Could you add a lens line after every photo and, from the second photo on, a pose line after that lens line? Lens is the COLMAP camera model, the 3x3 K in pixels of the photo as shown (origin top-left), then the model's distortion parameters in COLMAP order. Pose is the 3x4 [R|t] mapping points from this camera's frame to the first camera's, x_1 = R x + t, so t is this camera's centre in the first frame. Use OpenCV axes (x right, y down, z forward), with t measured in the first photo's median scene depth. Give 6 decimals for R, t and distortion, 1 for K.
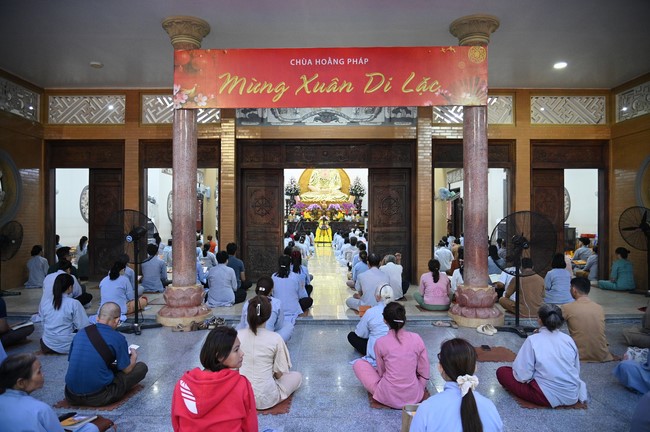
lens RADIAL K [[440.5, 0, 325.0], [0, 440.5, 216.5], [0, 0, 1]] dist [-0.039547, 0.004679]
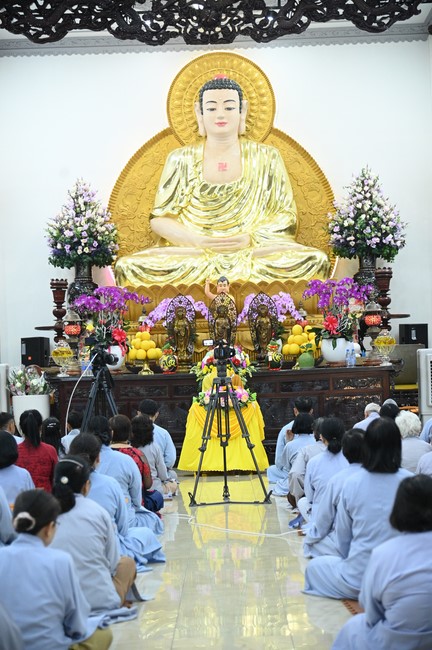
lens RADIAL K [[1398.5, 0, 216.2], [0, 1398.5, 329.1], [0, 0, 1]] dist [0.047302, 0.000000]
pose [[0.999258, -0.037192, -0.010034, 0.001292], [0.036892, 0.998911, -0.028569, 0.009452], [0.011085, 0.028178, 0.999541, 0.311018]]
